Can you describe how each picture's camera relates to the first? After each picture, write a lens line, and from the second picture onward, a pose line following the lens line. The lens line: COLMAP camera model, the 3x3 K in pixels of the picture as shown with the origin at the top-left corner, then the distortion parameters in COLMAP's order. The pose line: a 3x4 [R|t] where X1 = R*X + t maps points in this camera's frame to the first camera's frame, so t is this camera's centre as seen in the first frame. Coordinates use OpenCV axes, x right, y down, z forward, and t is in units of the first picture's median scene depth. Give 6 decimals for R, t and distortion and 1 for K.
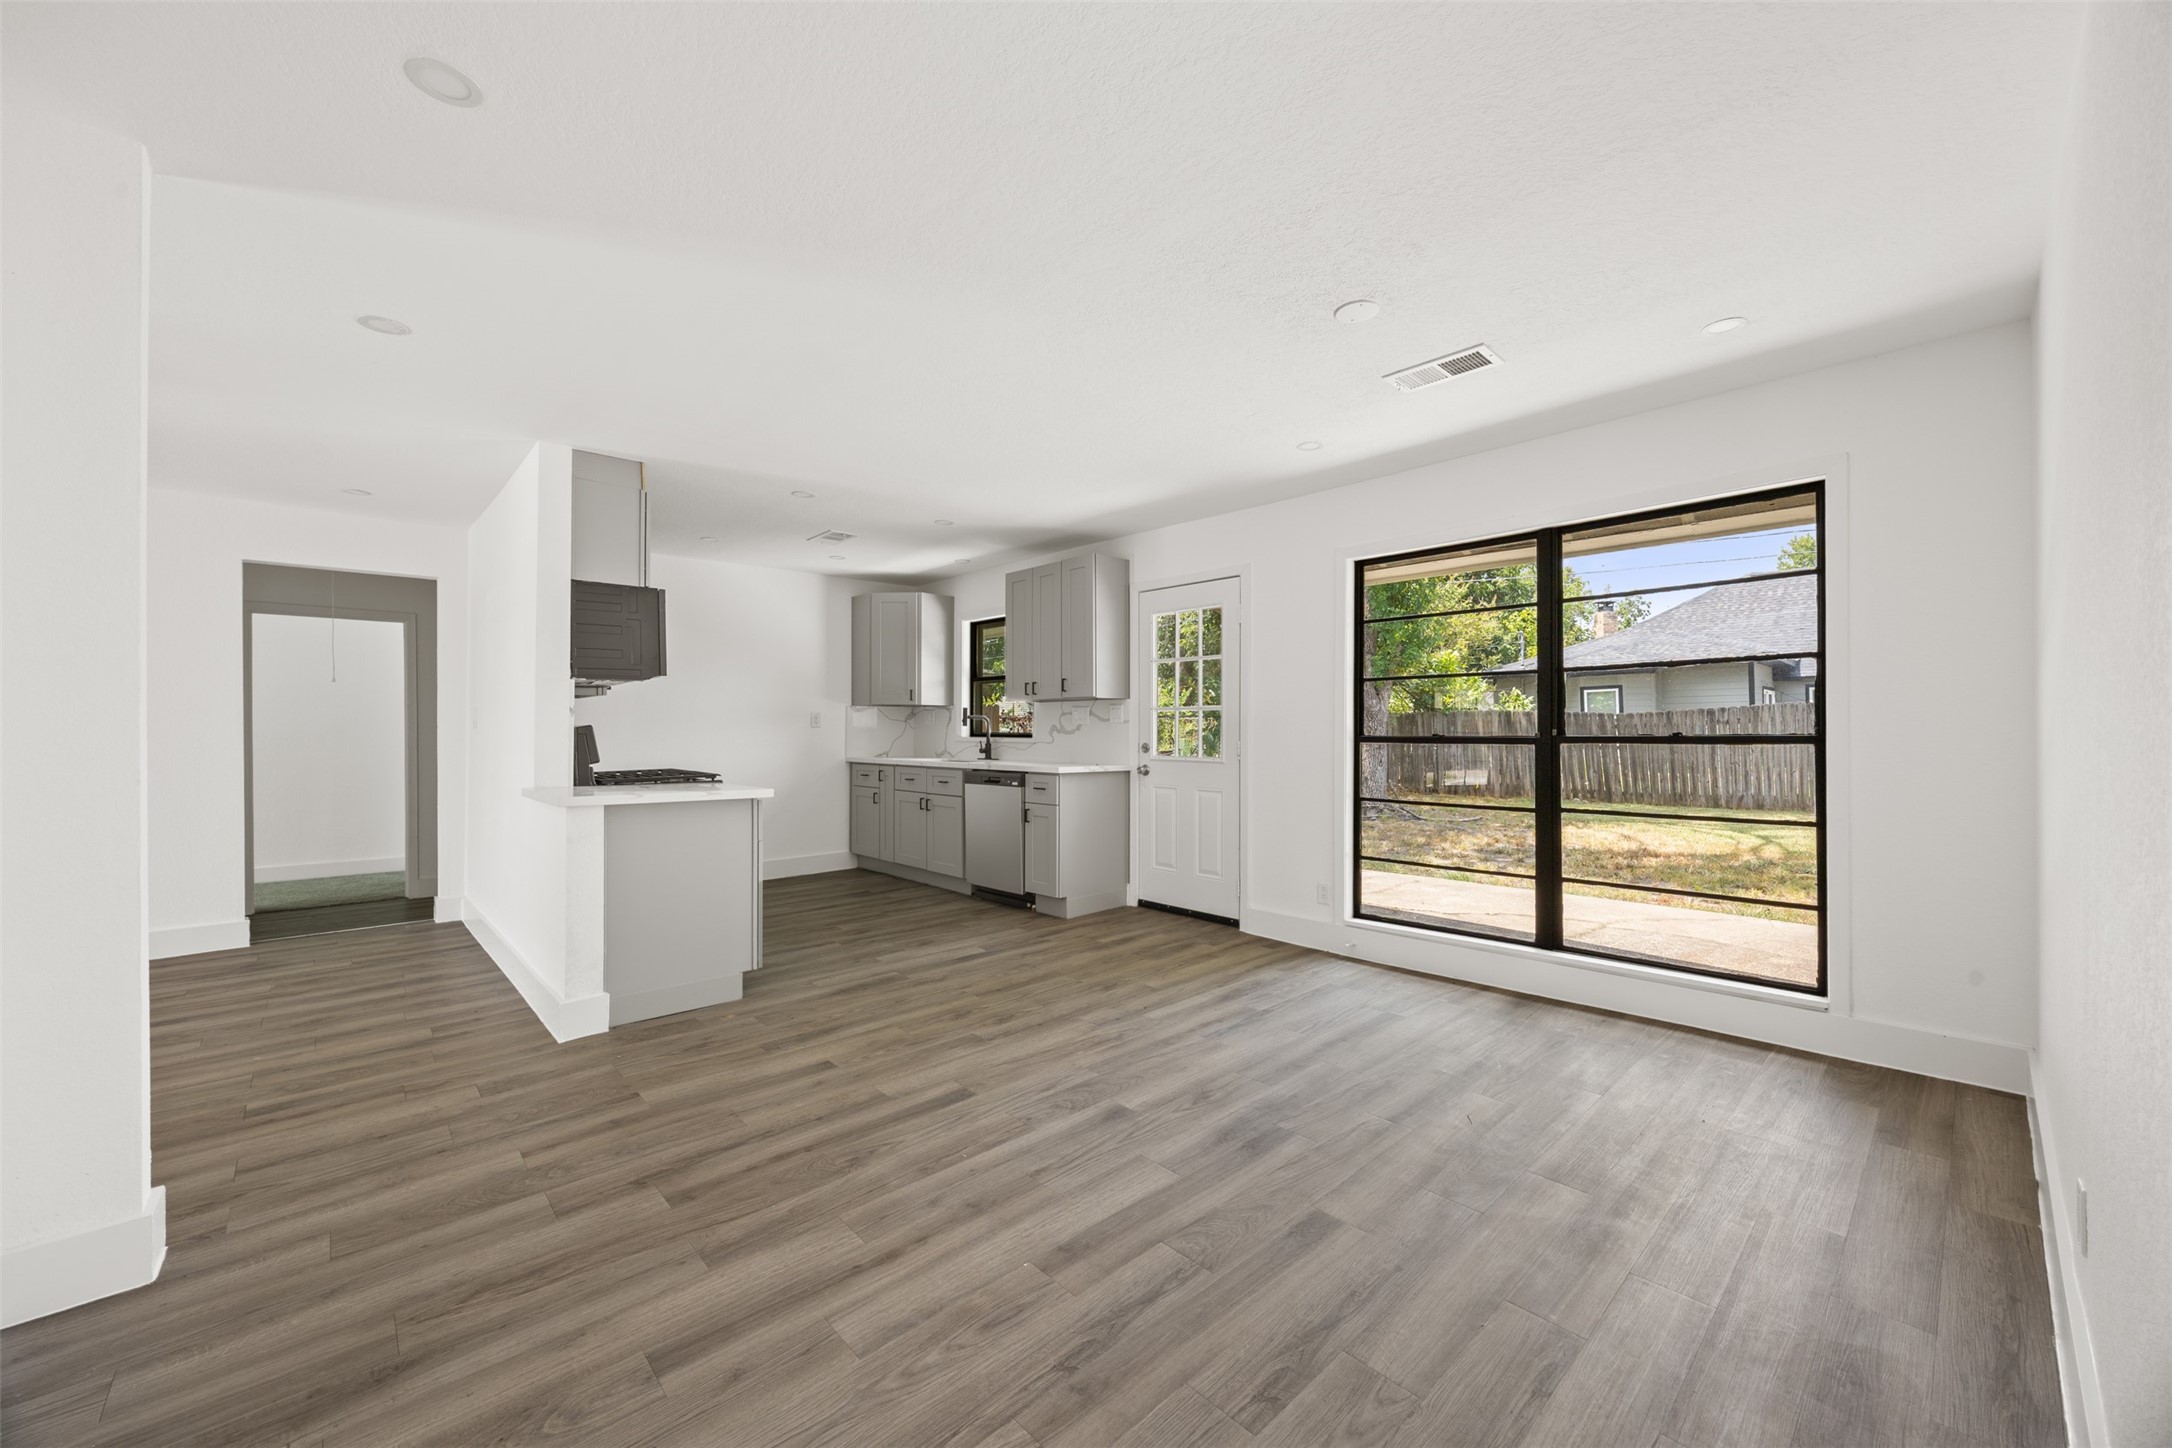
lens RADIAL K [[832.2, 0, 1086.0], [0, 832.2, 724.0], [0, 0, 1]] dist [0.000359, 0.000021]
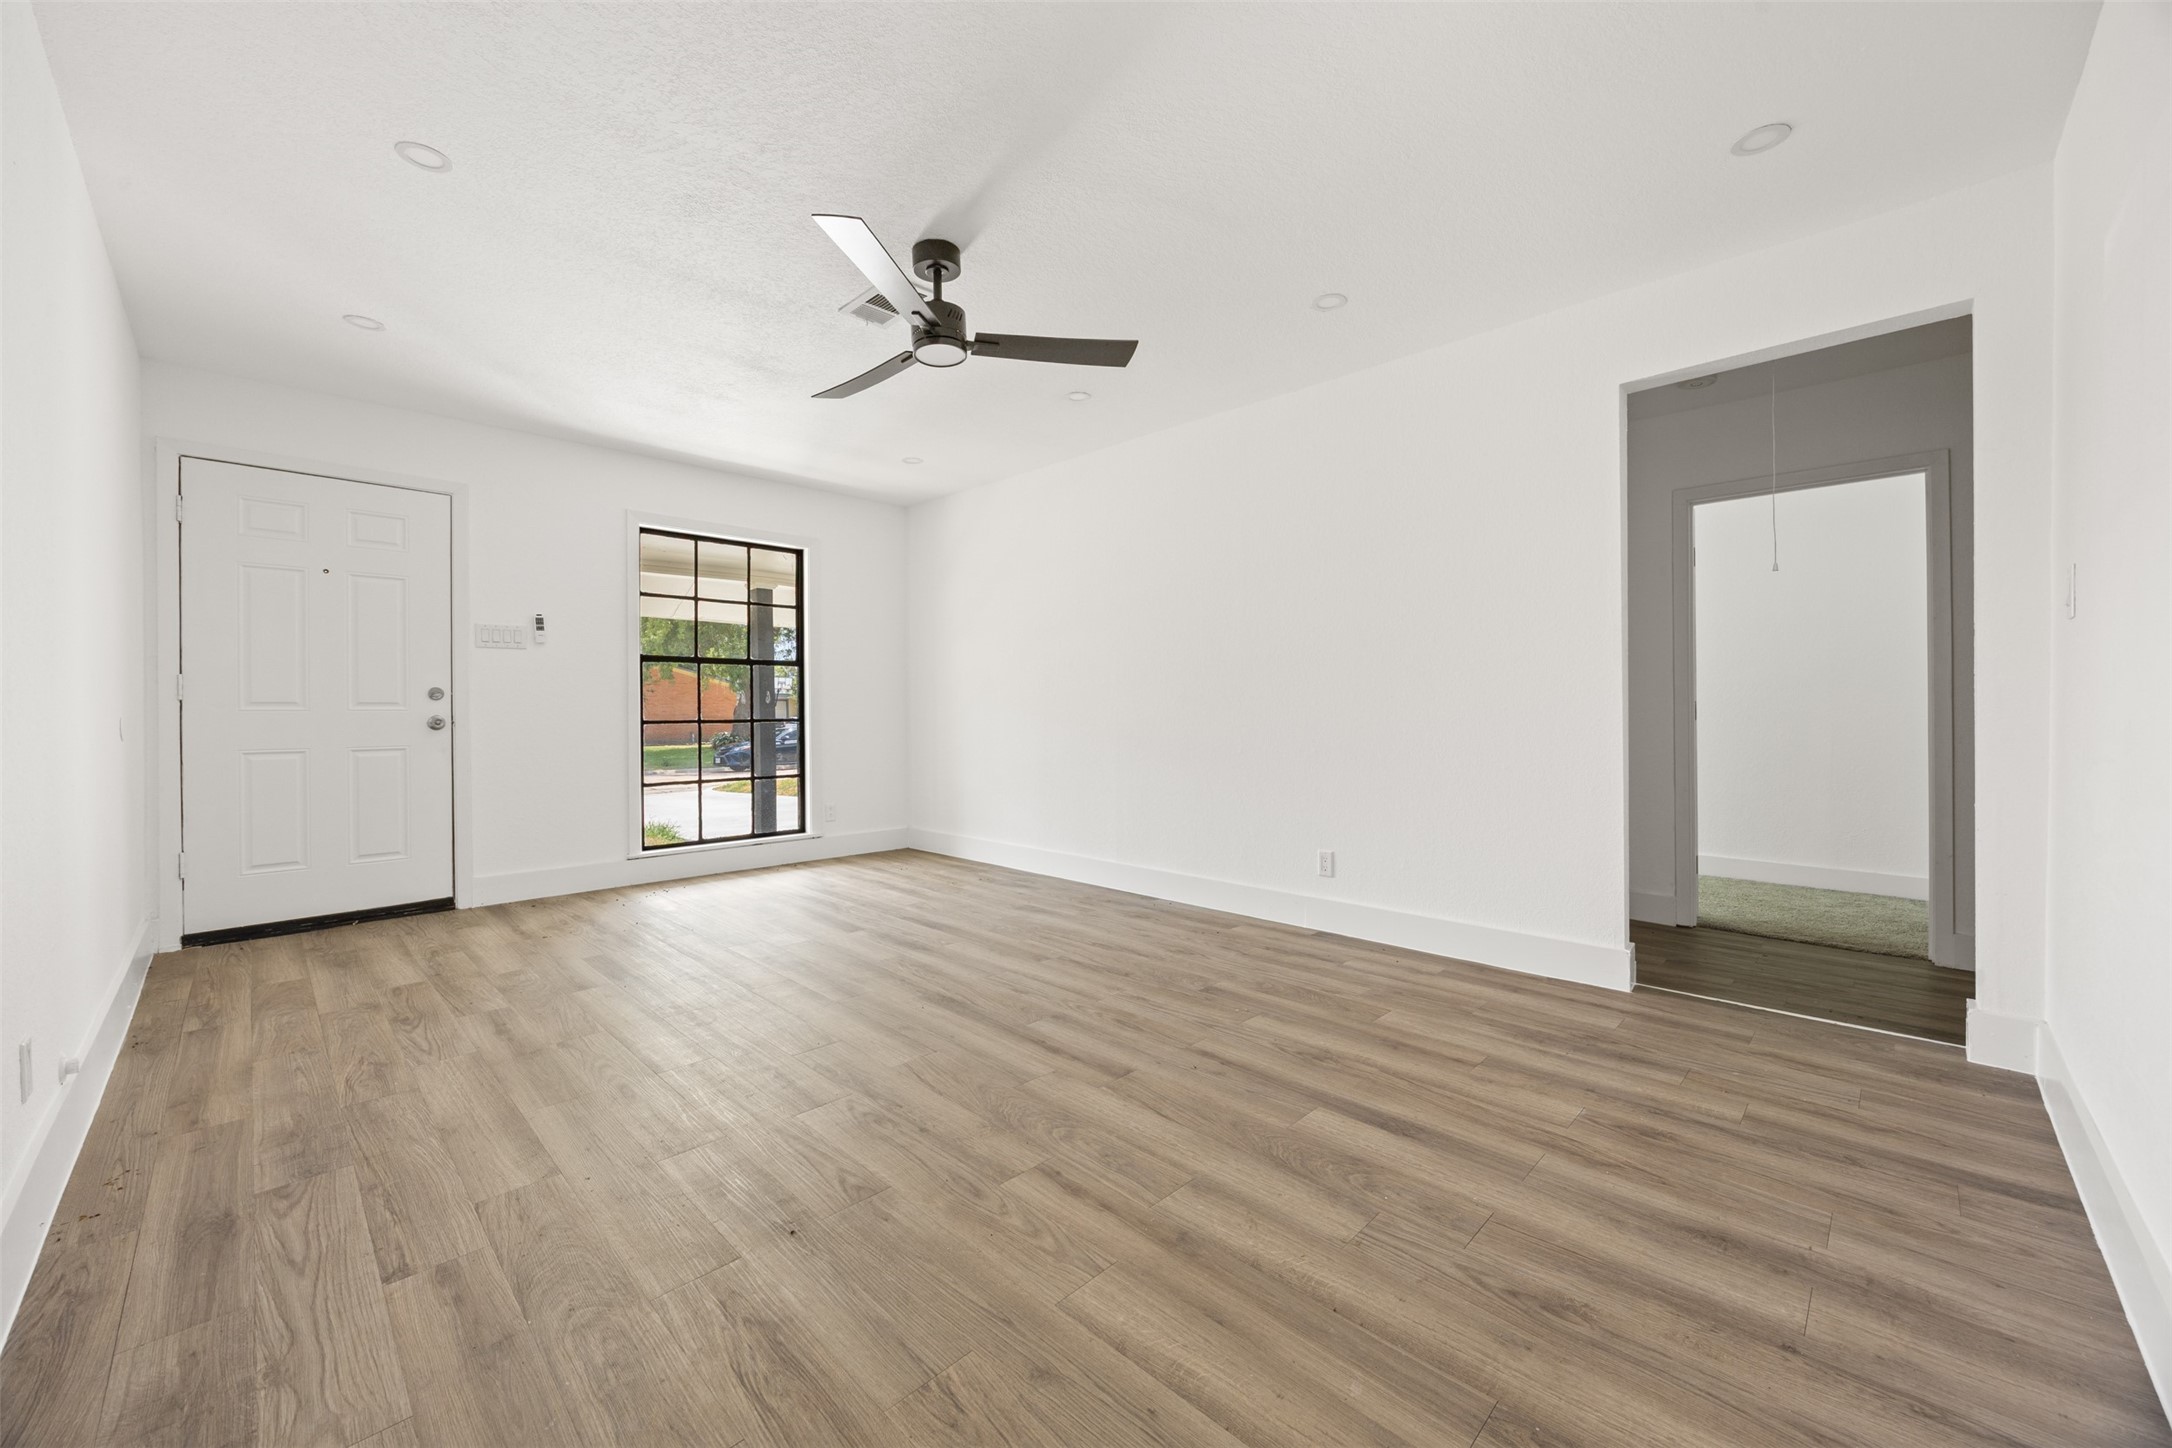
lens RADIAL K [[823.1, 0, 1092.8], [0, 823.1, 715.9], [0, 0, 1]] dist [-0.001695, 0.000084]
pose [[0.046180, 0.006653, -0.998911, -0.345838], [0.010401, 0.999920, 0.007140, 0.040921], [0.998879, -0.010720, 0.046107, 0.490599]]
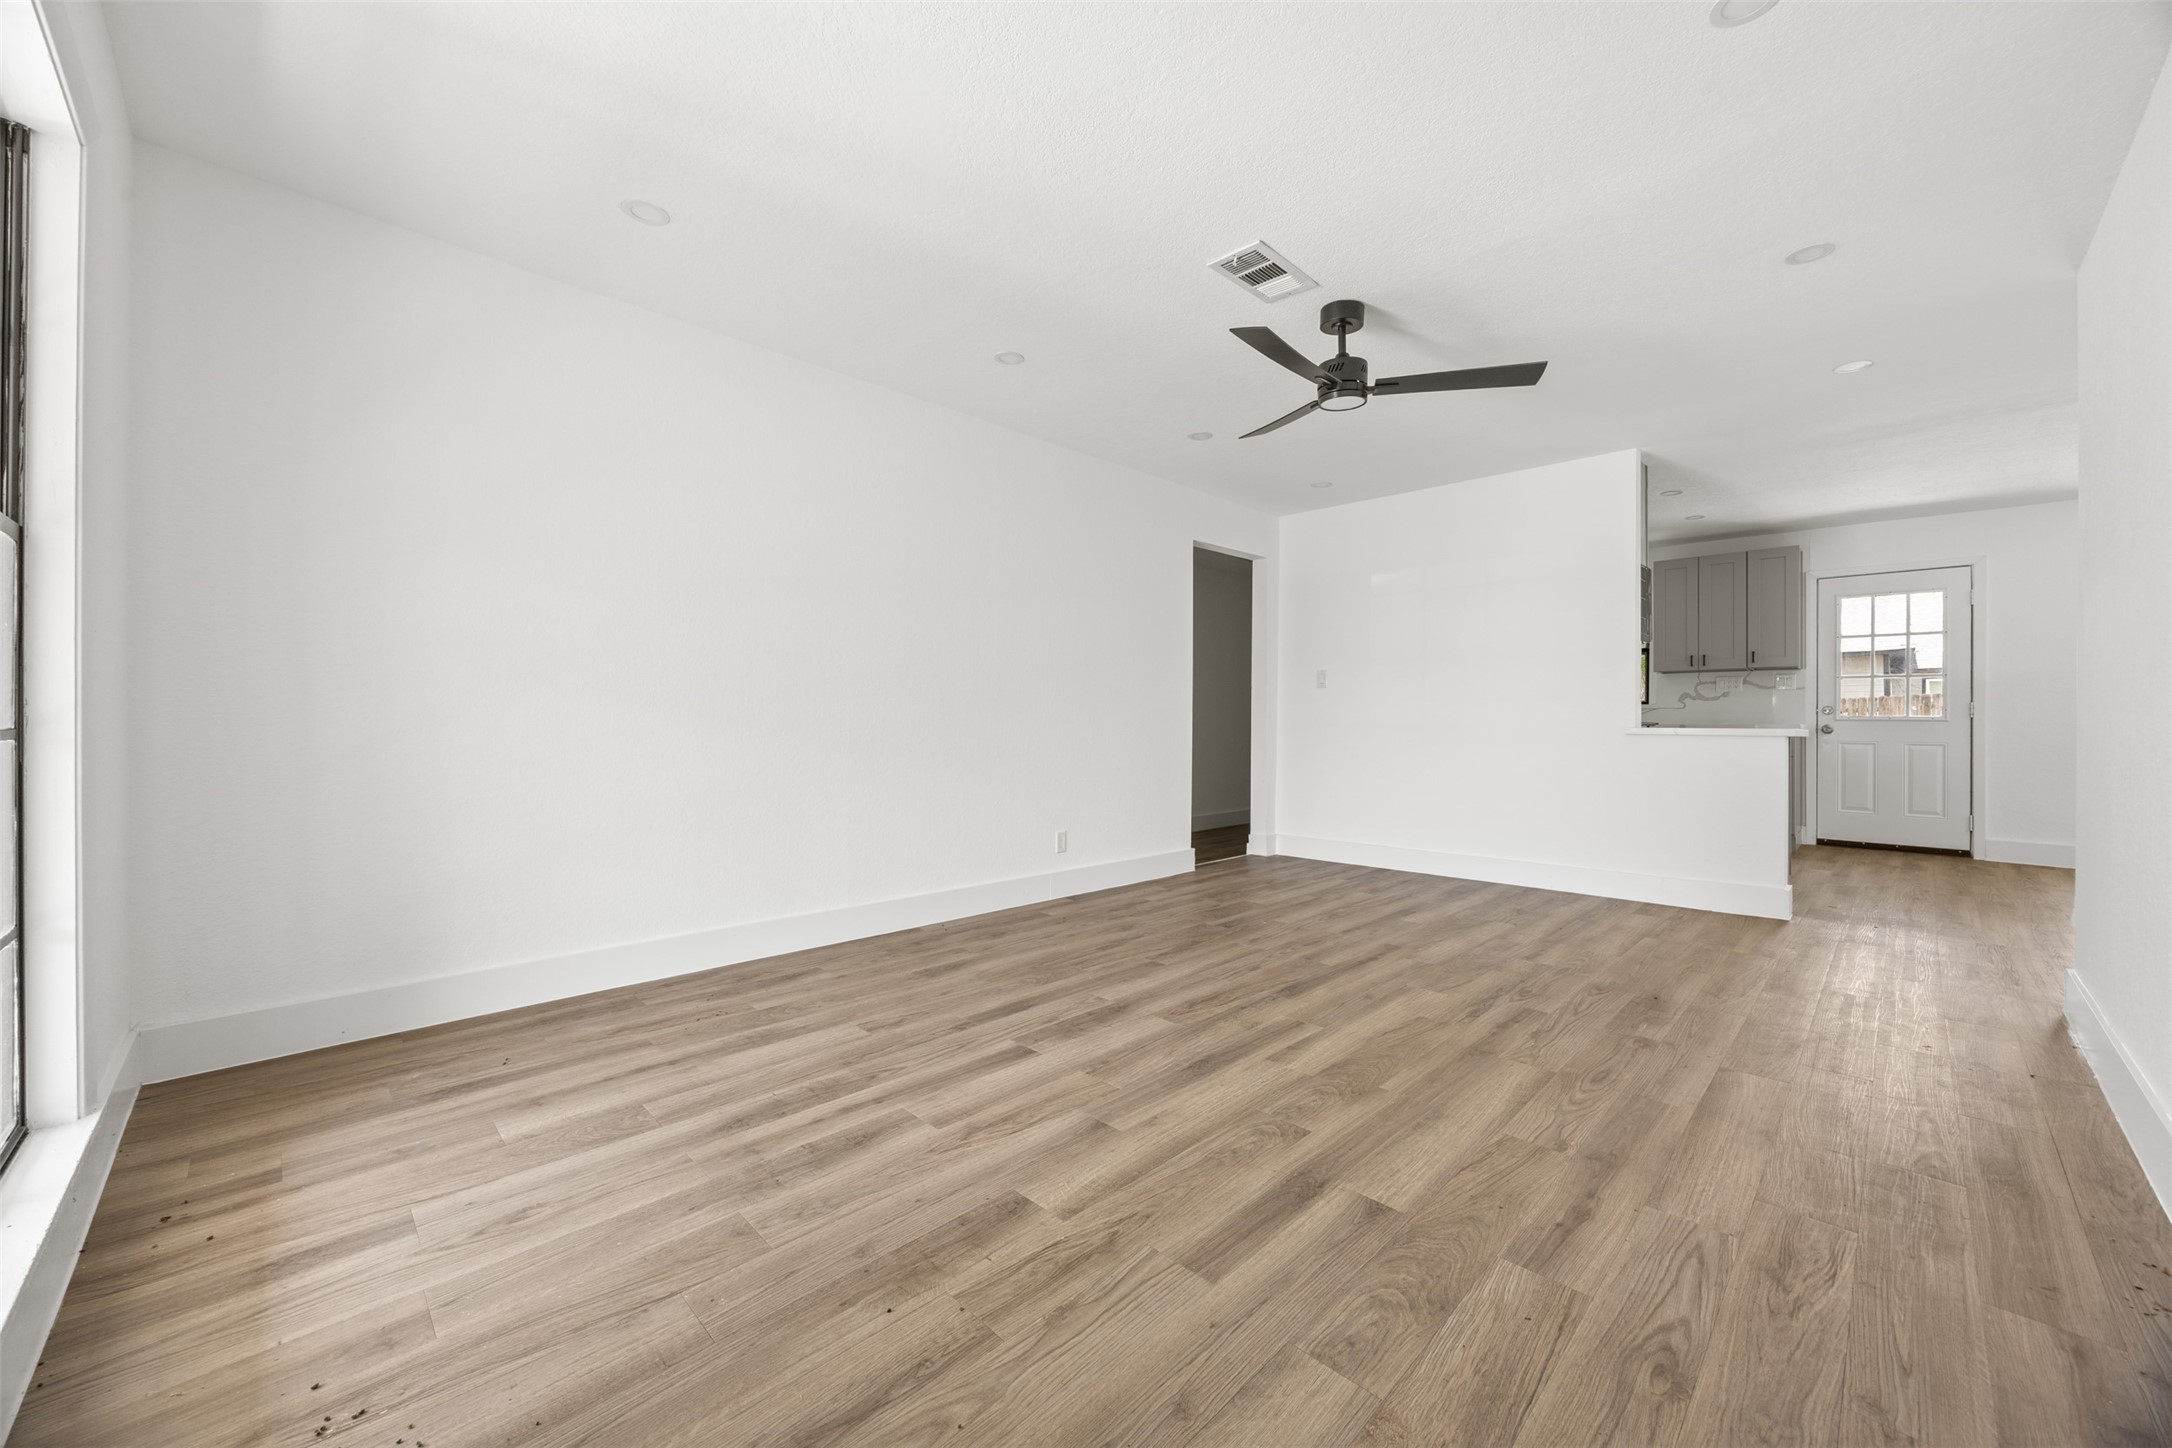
lens RADIAL K [[823.1, 0, 1092.8], [0, 823.1, 715.9], [0, 0, 1]] dist [-0.001695, 0.000084]
pose [[0.999269, 0.006037, 0.037746, -1.034081], [-0.006089, 0.999981, 0.001247, 0.042287], [-0.037738, -0.001476, 0.999287, -0.130979]]
